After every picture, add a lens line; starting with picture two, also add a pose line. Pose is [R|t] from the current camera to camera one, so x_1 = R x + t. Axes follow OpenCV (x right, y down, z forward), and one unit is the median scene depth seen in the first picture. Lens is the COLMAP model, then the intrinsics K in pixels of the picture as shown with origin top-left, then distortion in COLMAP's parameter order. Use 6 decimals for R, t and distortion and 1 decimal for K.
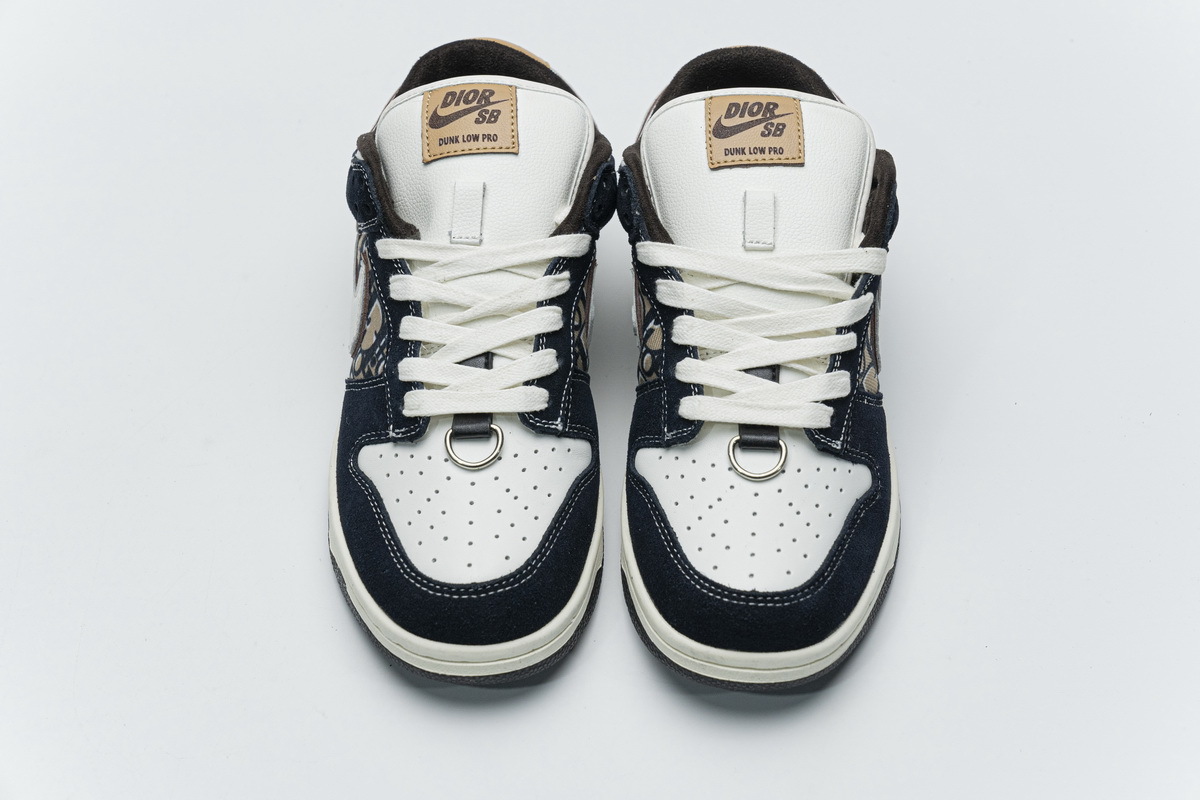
lens RADIAL K [[2356.7, 0, 600.0], [0, 2356.7, 400.0], [0, 0, 1]] dist [-0.048838, 0.054261]
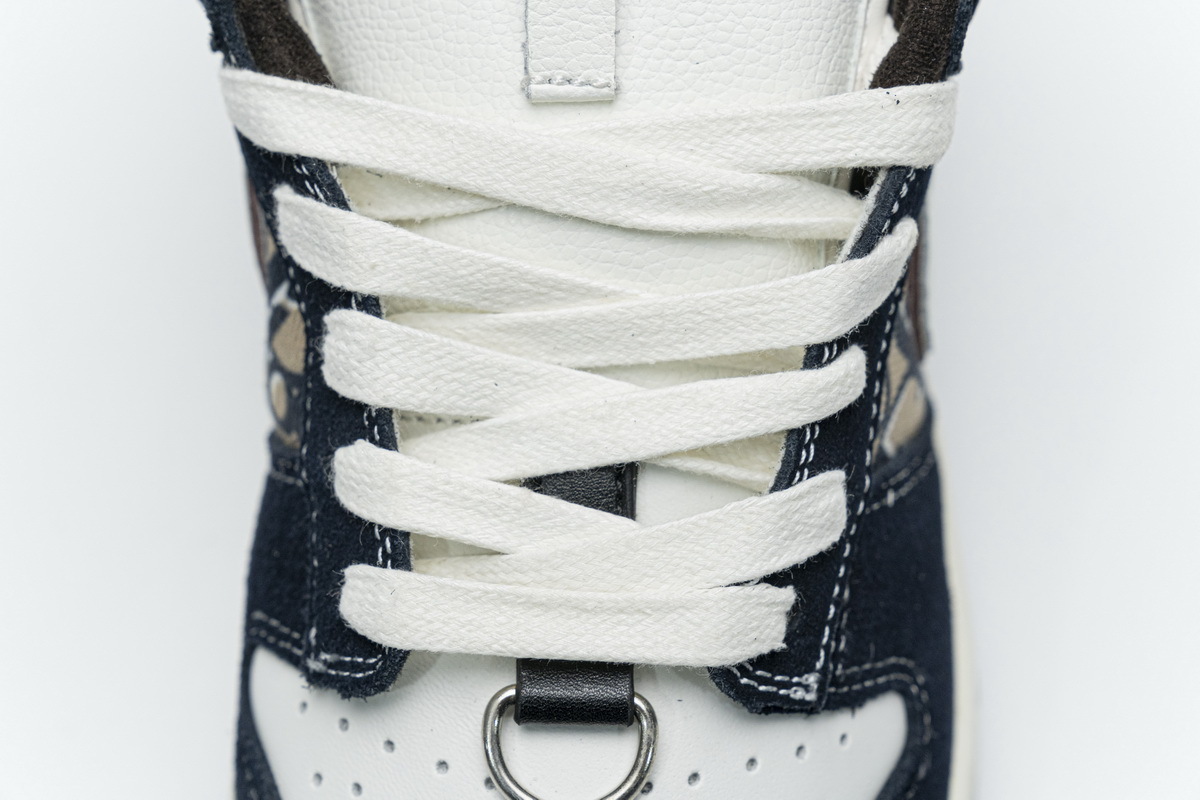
lens RADIAL K [[2356.7, 0, 600.0], [0, 2356.7, 400.0], [0, 0, 1]] dist [-0.048838, 0.054261]
pose [[0.999684, -0.022917, -0.010338, 0.074635], [0.024852, 0.962901, 0.268709, -0.113481], [0.003797, -0.268881, 0.963166, 0.676561]]
